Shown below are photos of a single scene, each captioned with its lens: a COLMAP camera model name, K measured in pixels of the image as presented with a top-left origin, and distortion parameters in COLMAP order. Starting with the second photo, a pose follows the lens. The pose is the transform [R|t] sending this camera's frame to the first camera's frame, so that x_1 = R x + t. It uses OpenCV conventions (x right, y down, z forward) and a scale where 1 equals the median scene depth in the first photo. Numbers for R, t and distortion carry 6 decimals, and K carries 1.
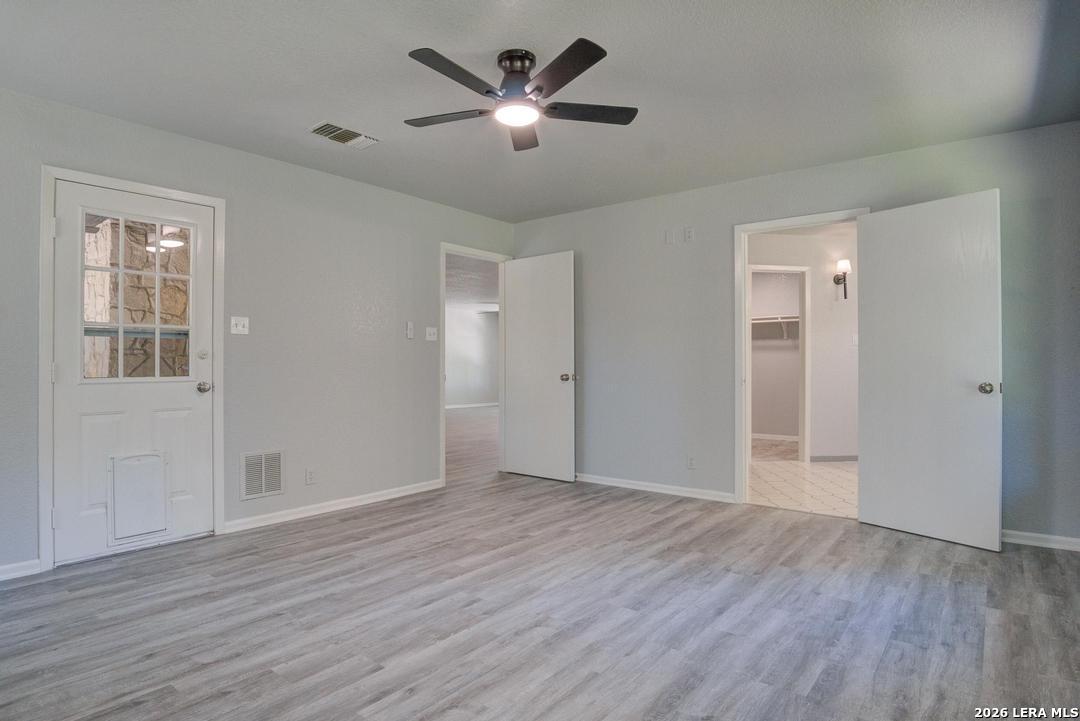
lens RADIAL K [[636.3, 0, 540.2], [0, 636.3, 360.8], [0, 0, 1]] dist [-0.026779, -0.000244]
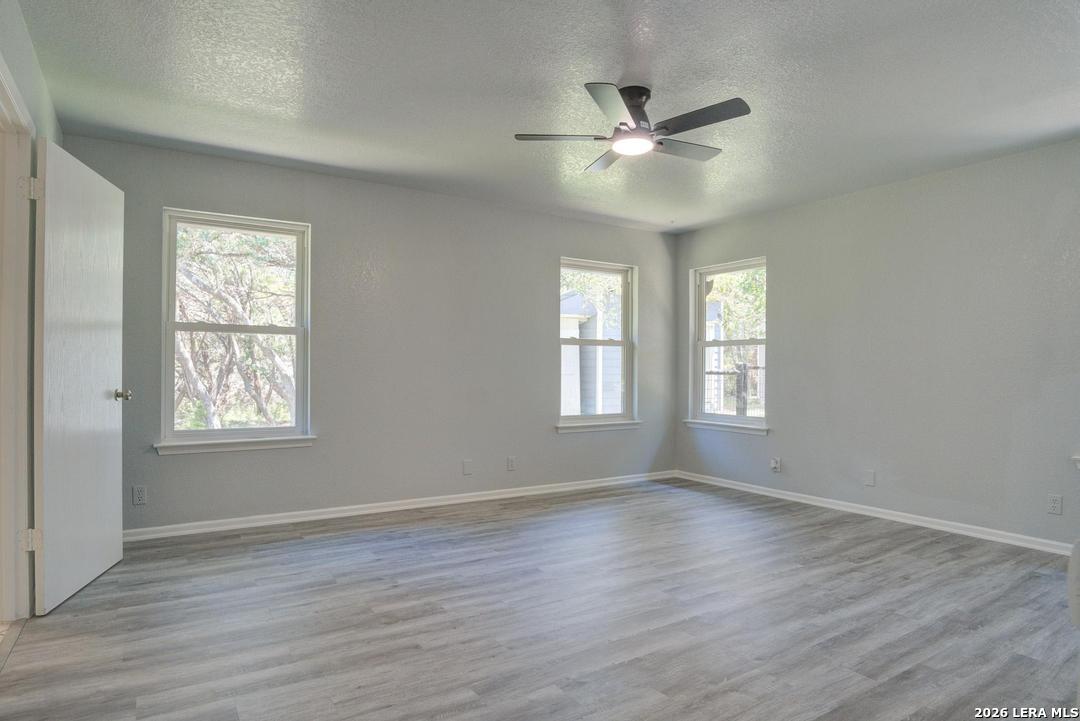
lens RADIAL K [[636.3, 0, 542.6], [0, 636.3, 363.1], [0, 0, 1]] dist [-0.026779, -0.000244]
pose [[-0.952083, -0.001148, 0.305838, -0.208967], [-0.006830, 0.999823, -0.017509, 0.015628], [-0.305764, -0.018759, -0.951922, 1.934724]]
